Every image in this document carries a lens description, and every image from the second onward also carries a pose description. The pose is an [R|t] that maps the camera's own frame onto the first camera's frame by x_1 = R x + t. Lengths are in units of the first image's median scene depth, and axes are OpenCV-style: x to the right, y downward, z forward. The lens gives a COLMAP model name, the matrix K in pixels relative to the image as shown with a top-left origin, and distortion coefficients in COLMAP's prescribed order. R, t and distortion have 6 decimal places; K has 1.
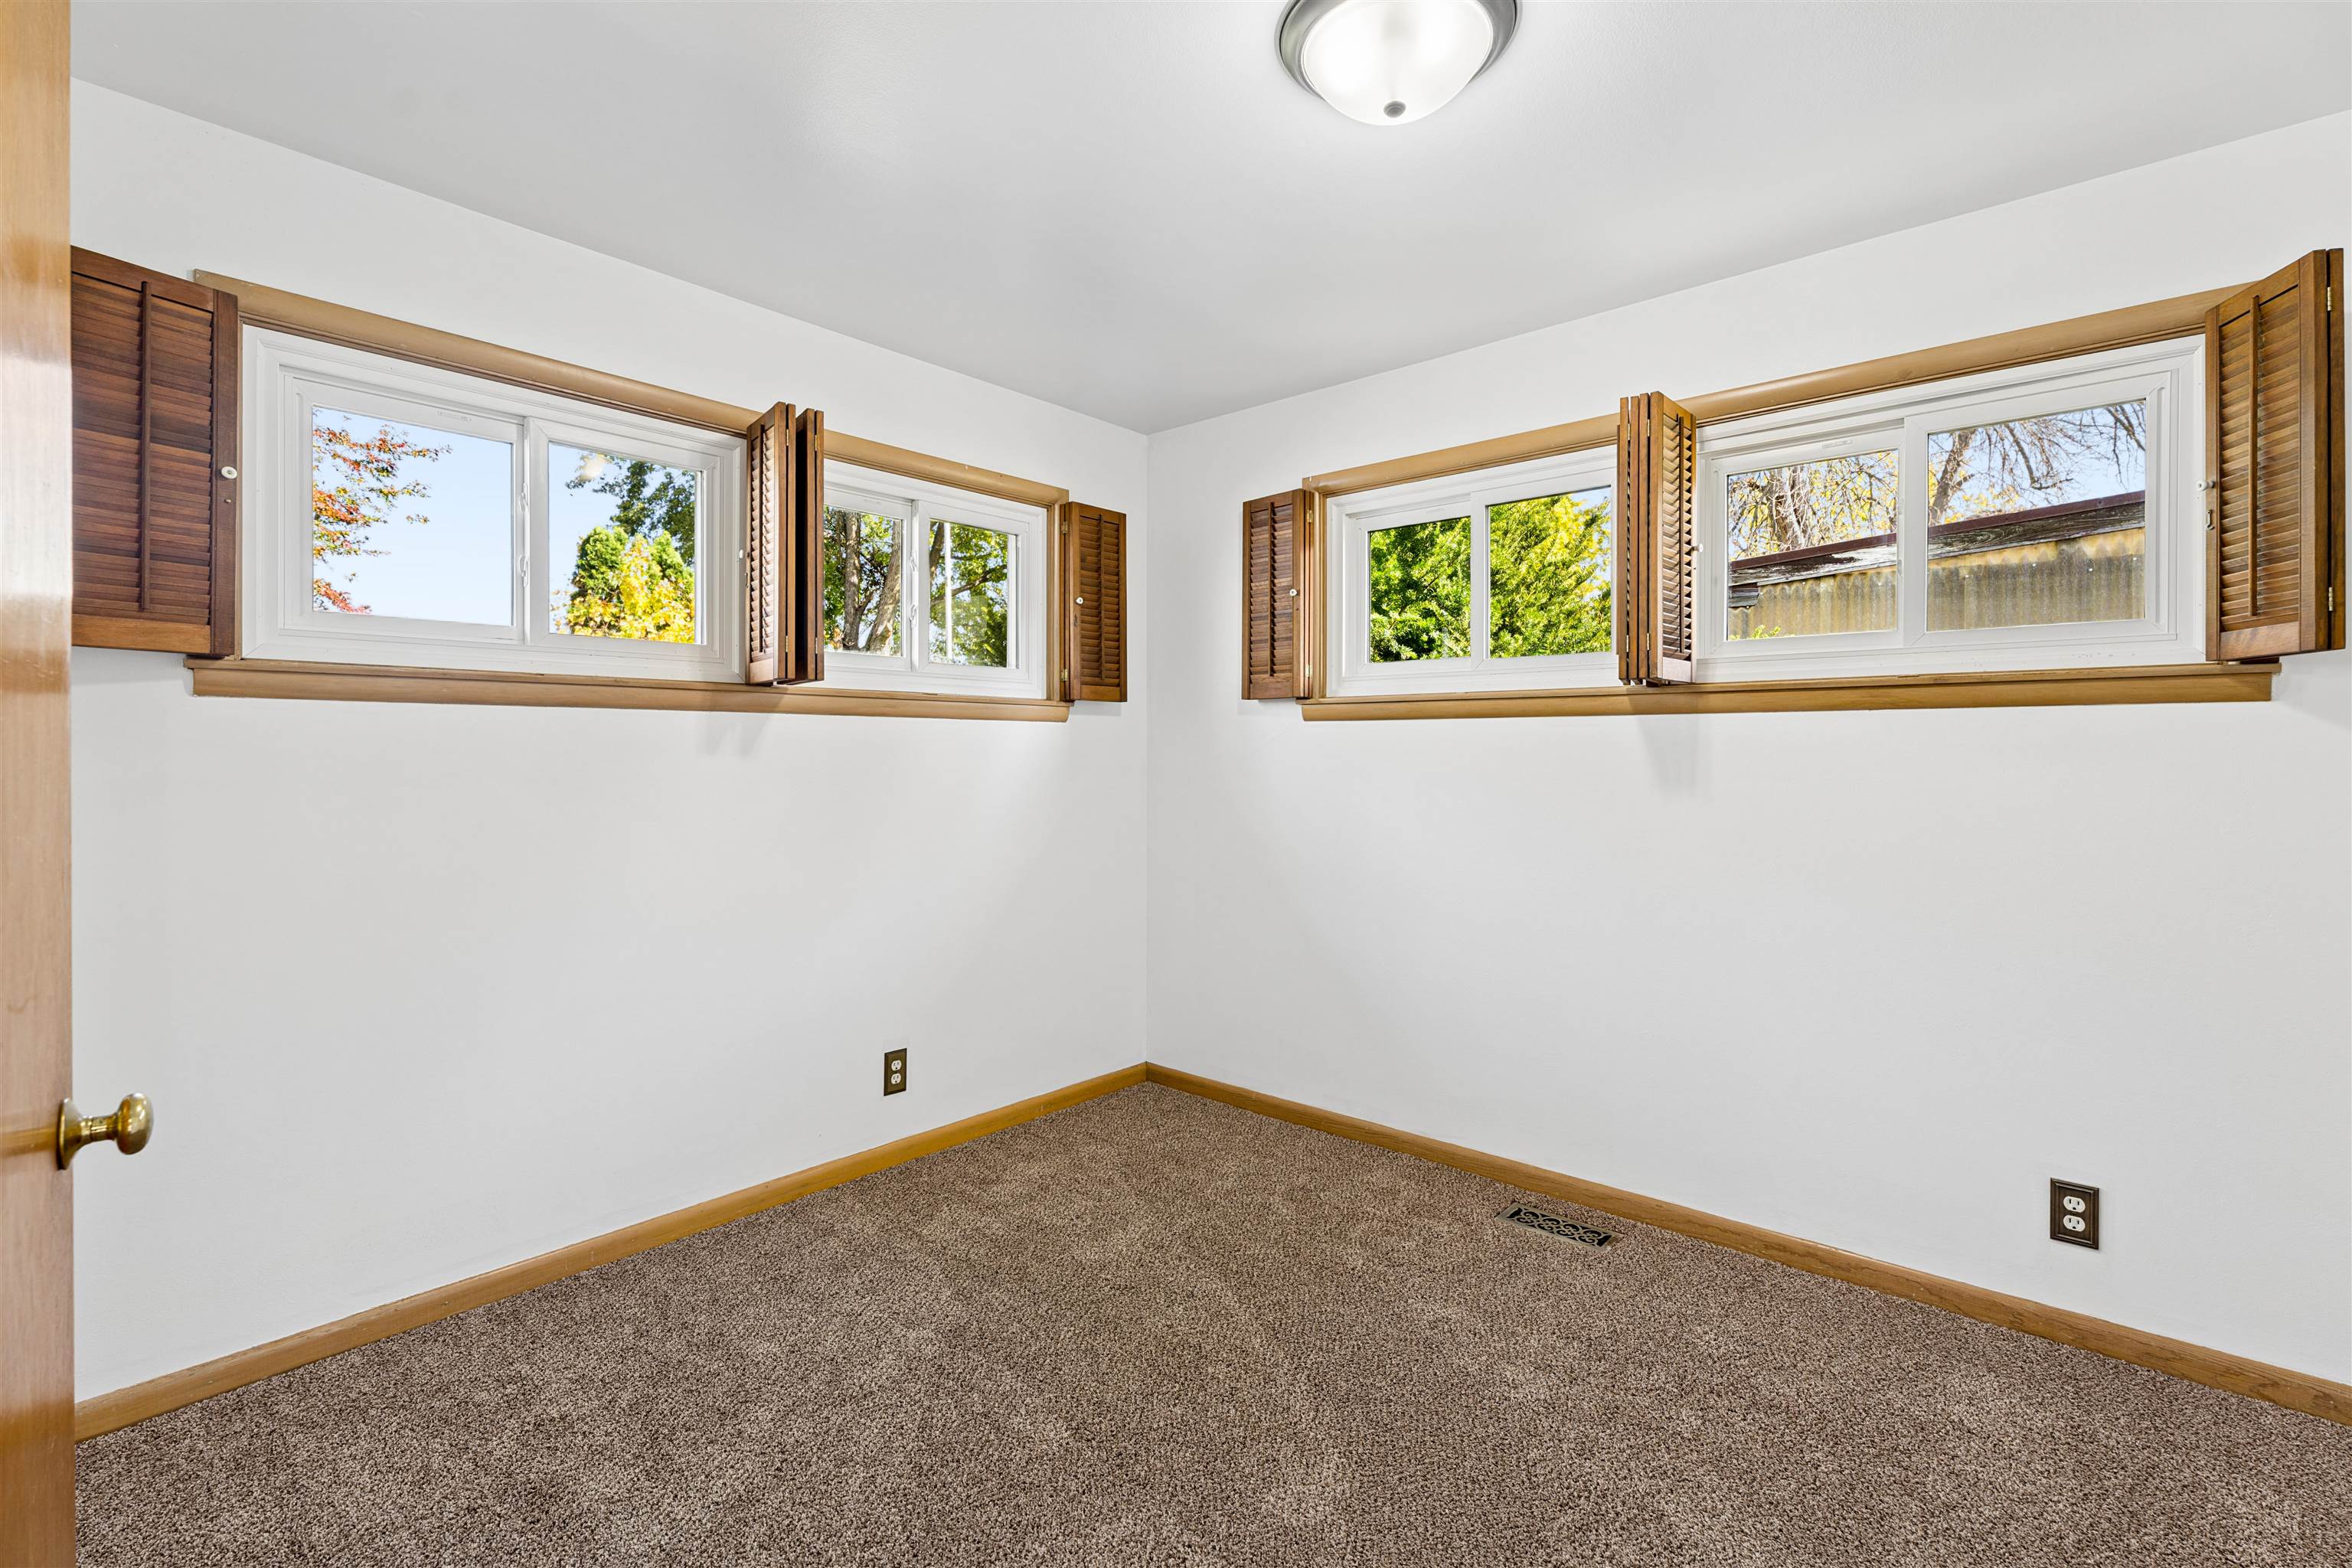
lens RADIAL K [[1064.6, 0, 1128.5], [0, 1064.6, 759.6], [0, 0, 1]] dist [-0.000032, -0.000571]
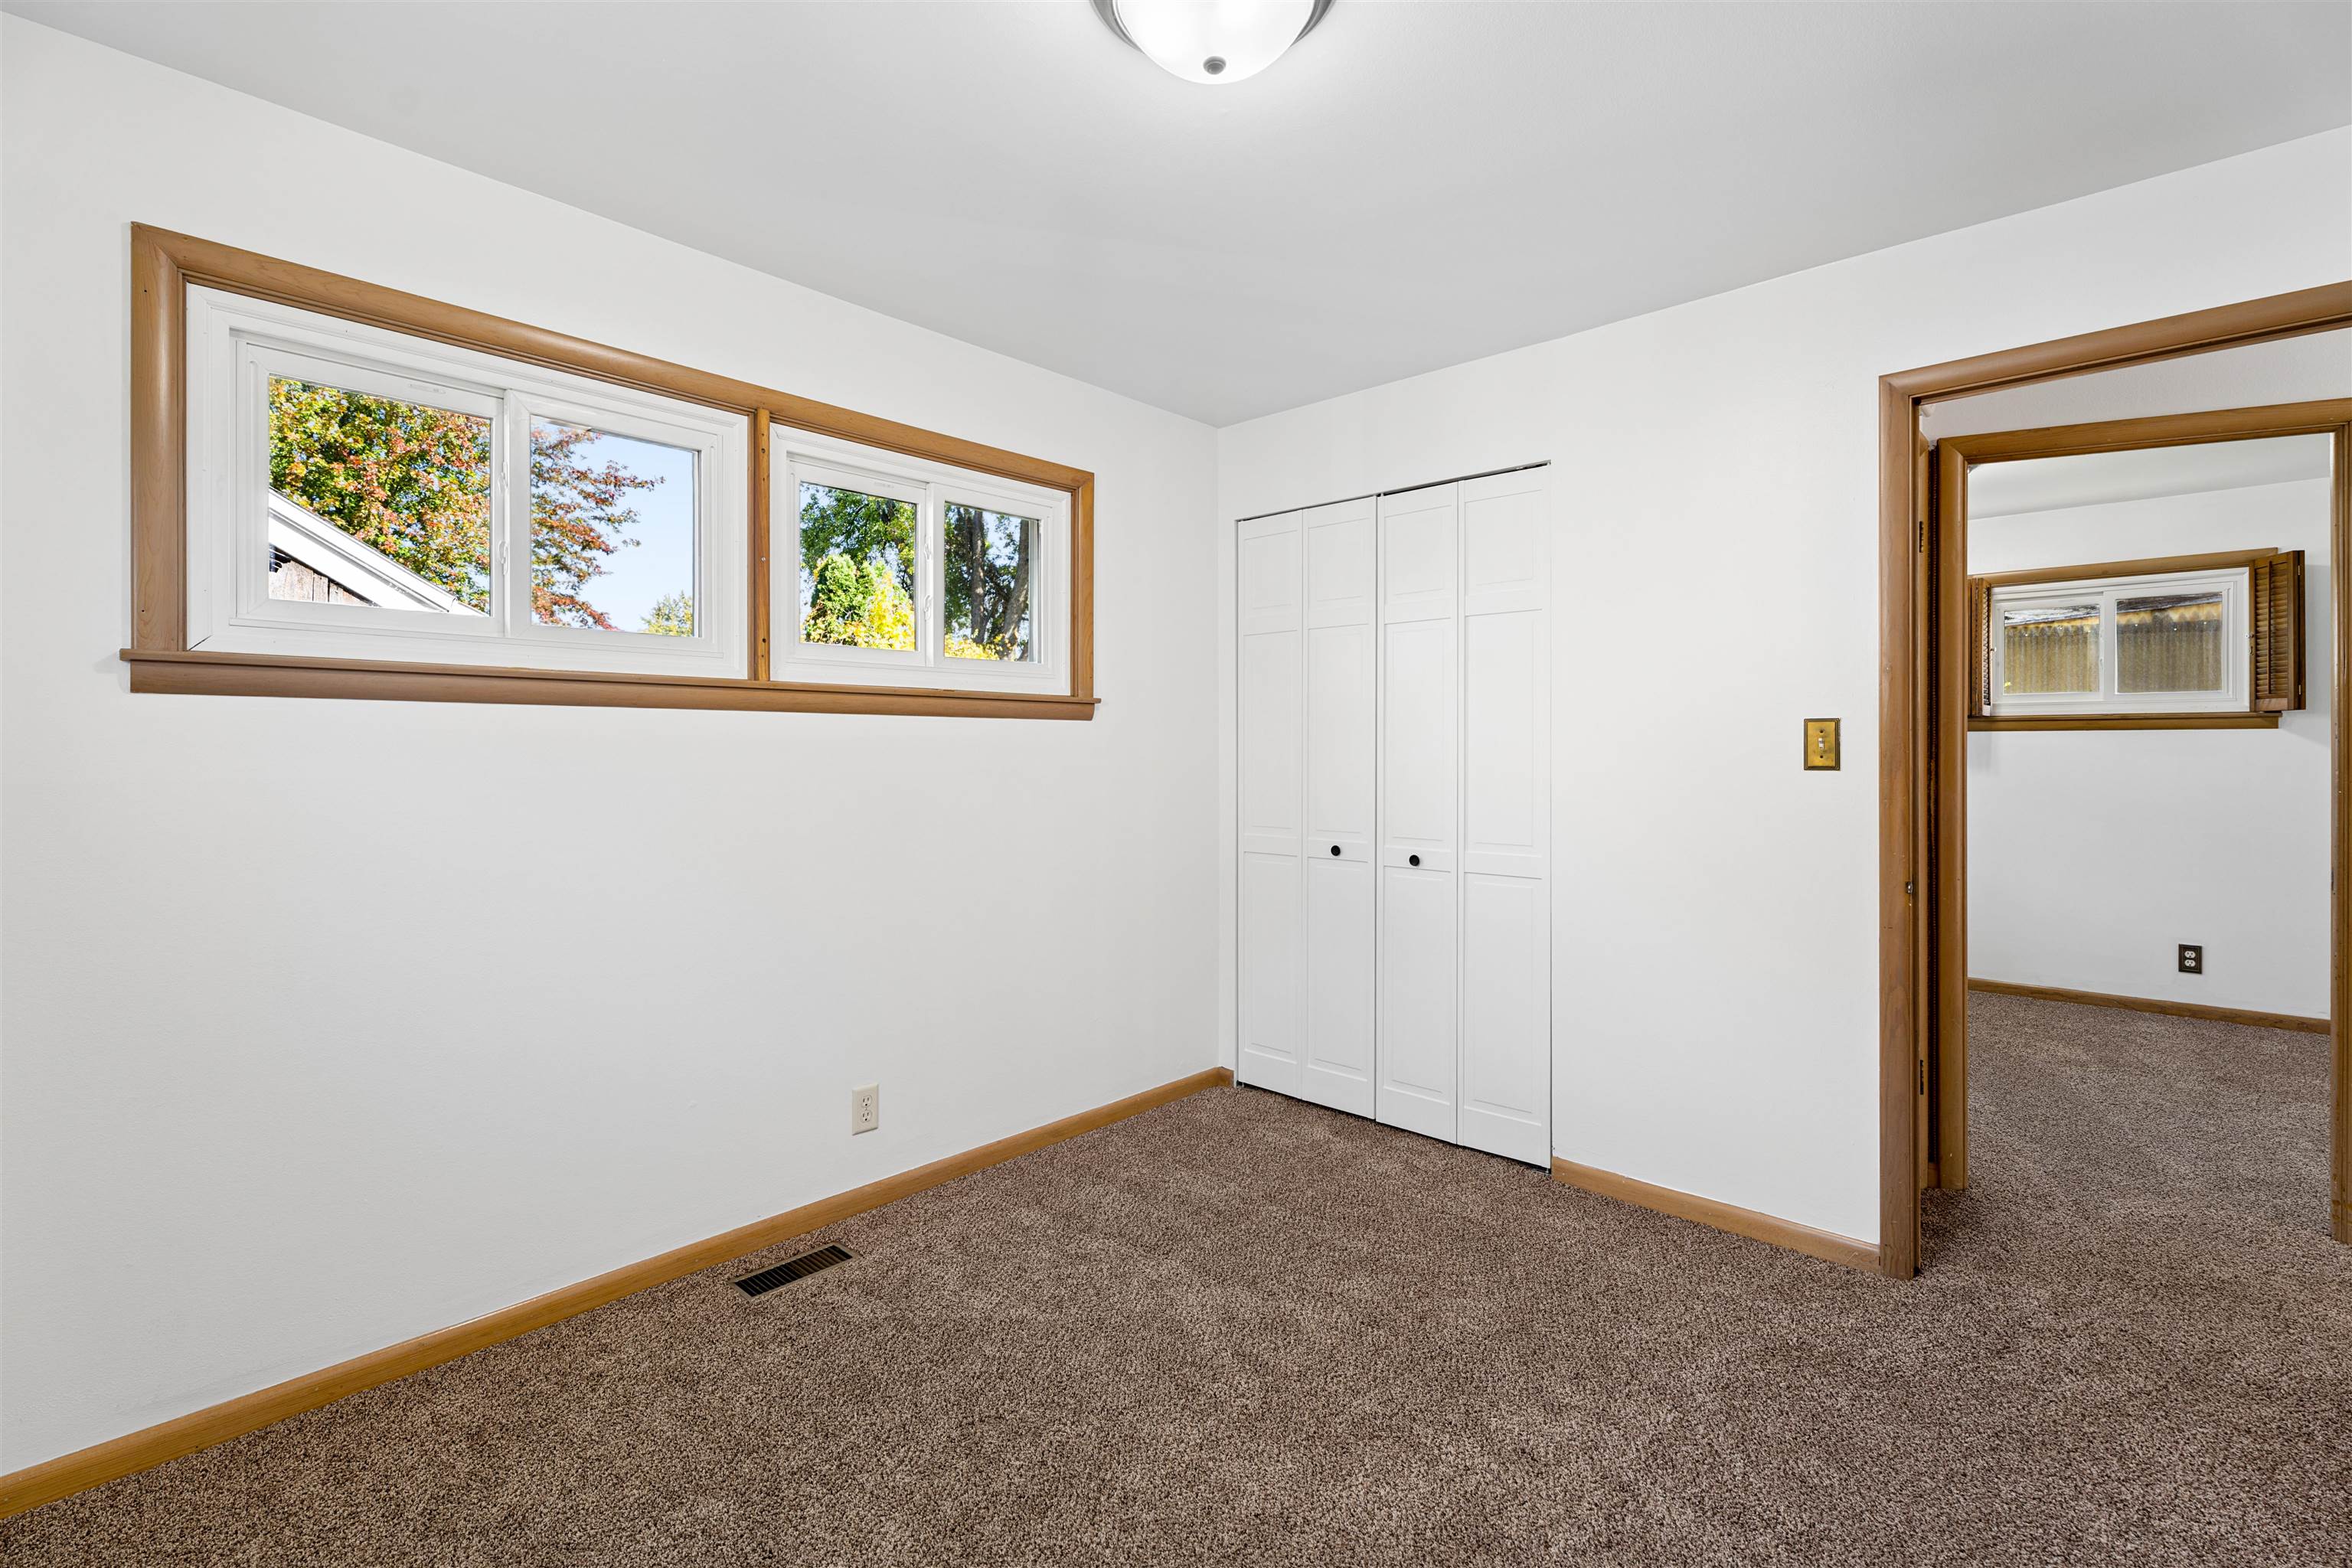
lens RADIAL K [[1064.6, 0, 1154.3], [0, 1064.6, 759.9], [0, 0, 1]] dist [-0.000032, -0.000571]
pose [[0.999925, -0.001036, -0.012168, -1.235616], [0.001038, 0.999999, 0.000105, 0.009357], [0.012168, -0.000117, 0.999926, -1.236964]]
